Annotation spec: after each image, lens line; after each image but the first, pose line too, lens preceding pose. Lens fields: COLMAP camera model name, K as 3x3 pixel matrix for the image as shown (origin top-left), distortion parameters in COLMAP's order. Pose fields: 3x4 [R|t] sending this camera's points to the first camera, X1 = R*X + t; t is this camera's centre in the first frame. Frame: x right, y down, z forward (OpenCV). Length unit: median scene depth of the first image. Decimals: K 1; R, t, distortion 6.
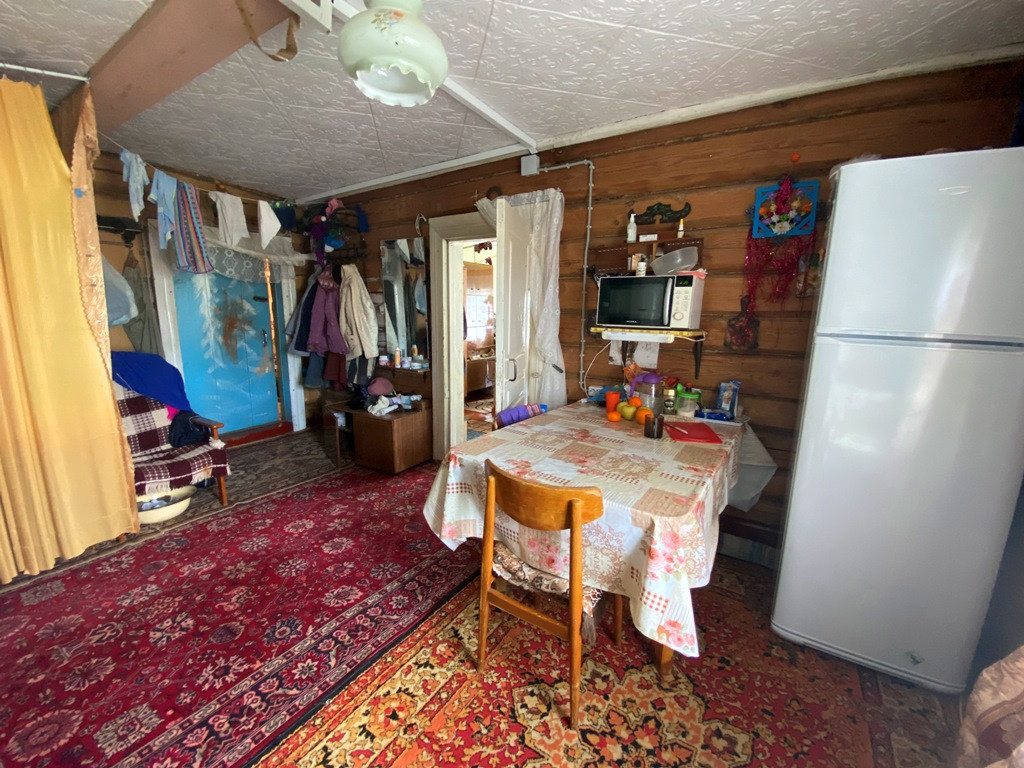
lens RADIAL K [[412.5, 0, 512.0], [0, 412.5, 384.0], [0, 0, 1]] dist [0.026570, -0.022065]
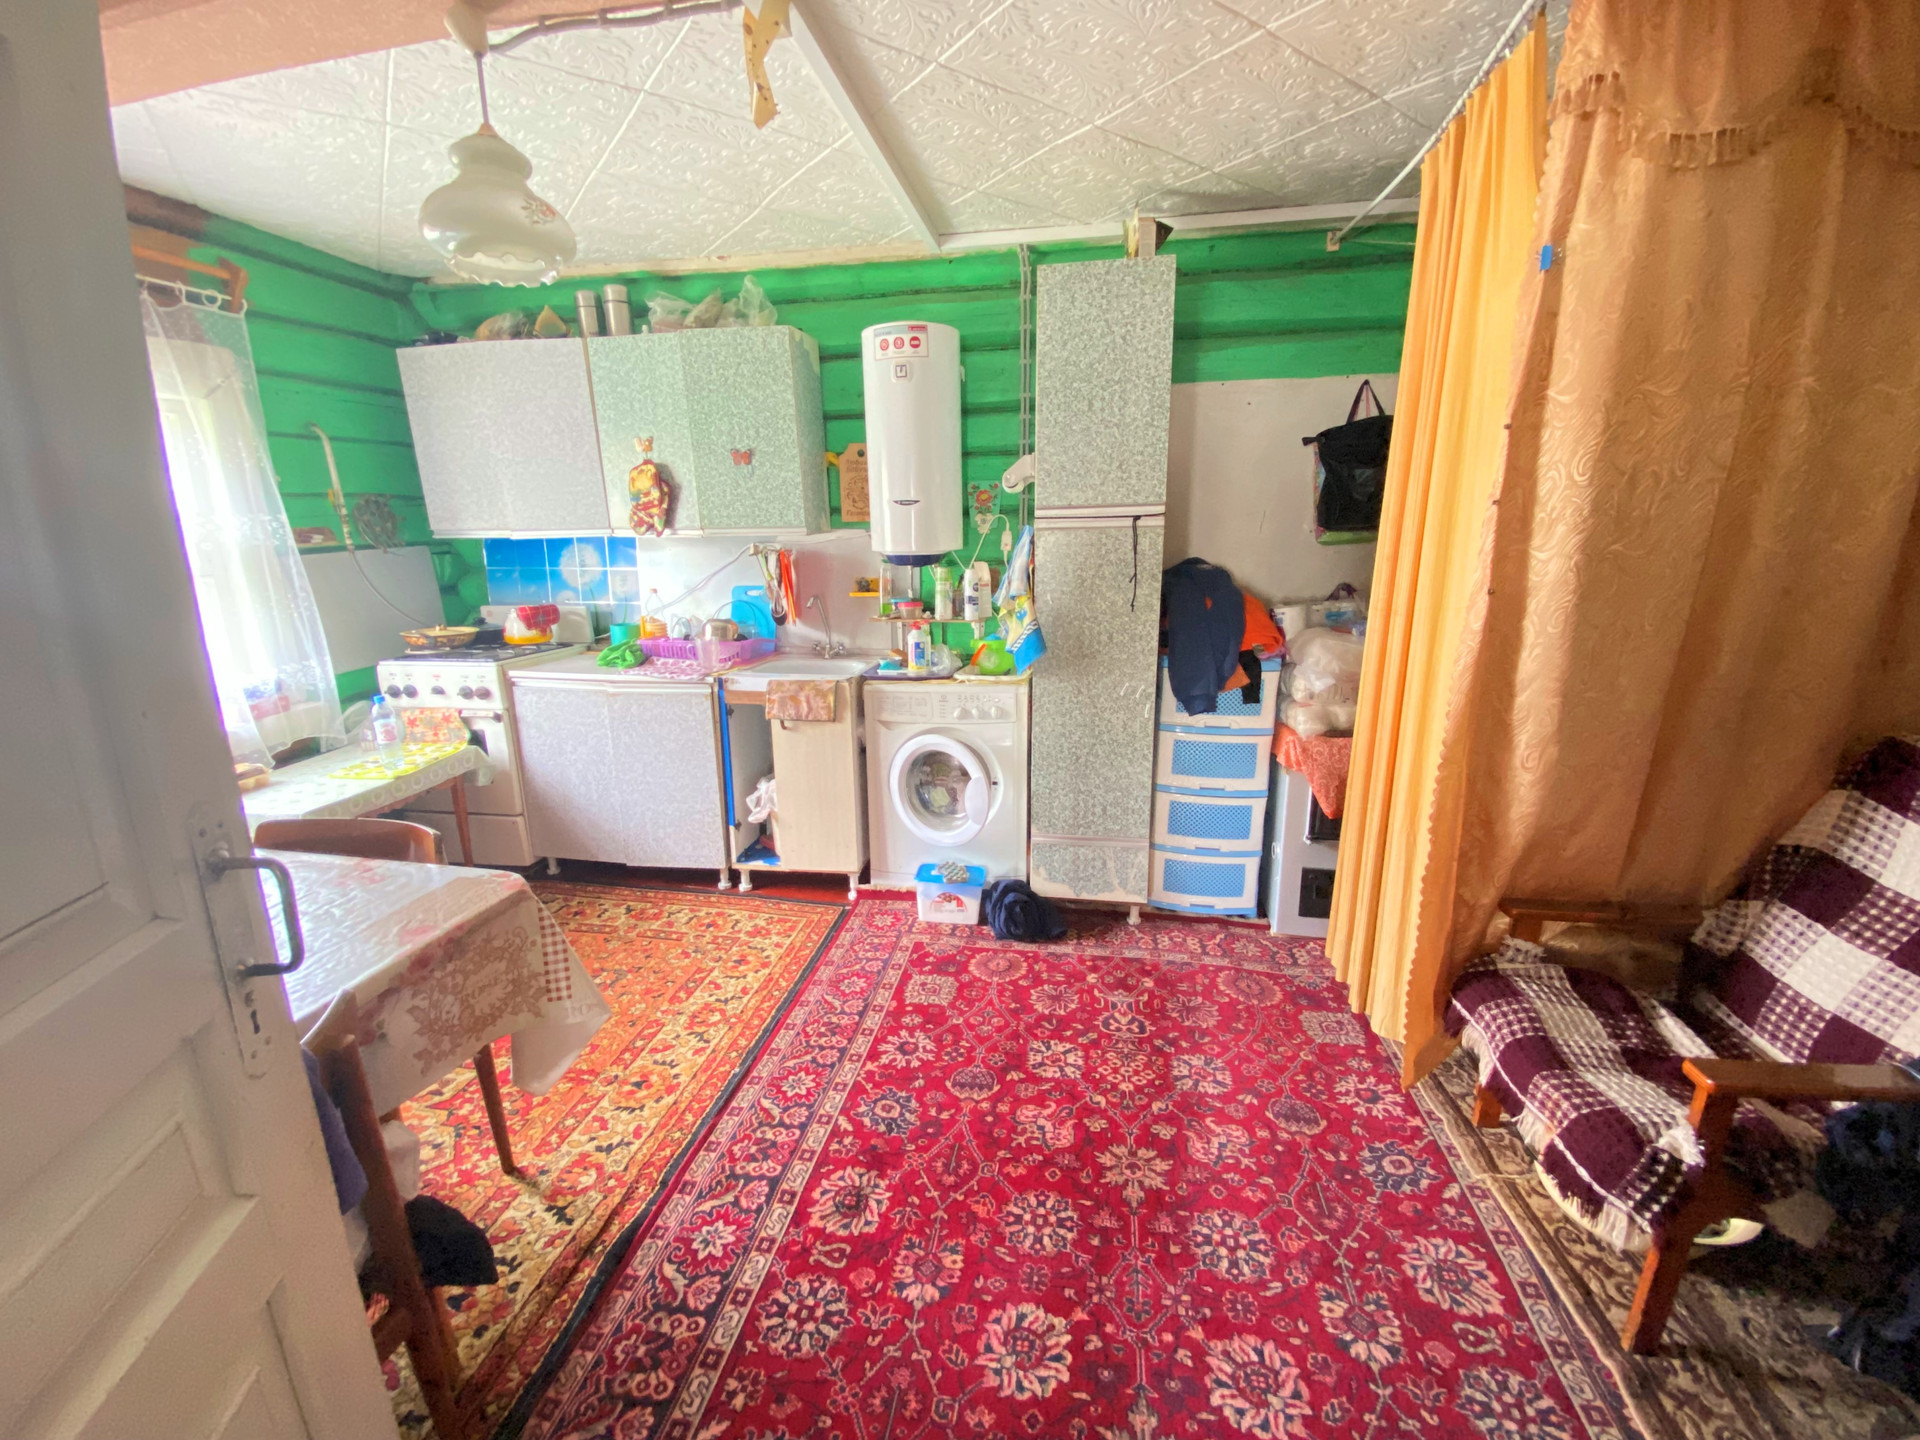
lens RADIAL K [[773.5, 0, 960.0], [0, 773.5, 720.0], [0, 0, 1]] dist [0.026570, -0.022065]
pose [[-0.917191, 0.092799, -0.387490, -0.251975], [-0.071075, 0.918799, 0.388274, -0.328504], [0.392057, 0.383663, -0.836119, 1.647818]]
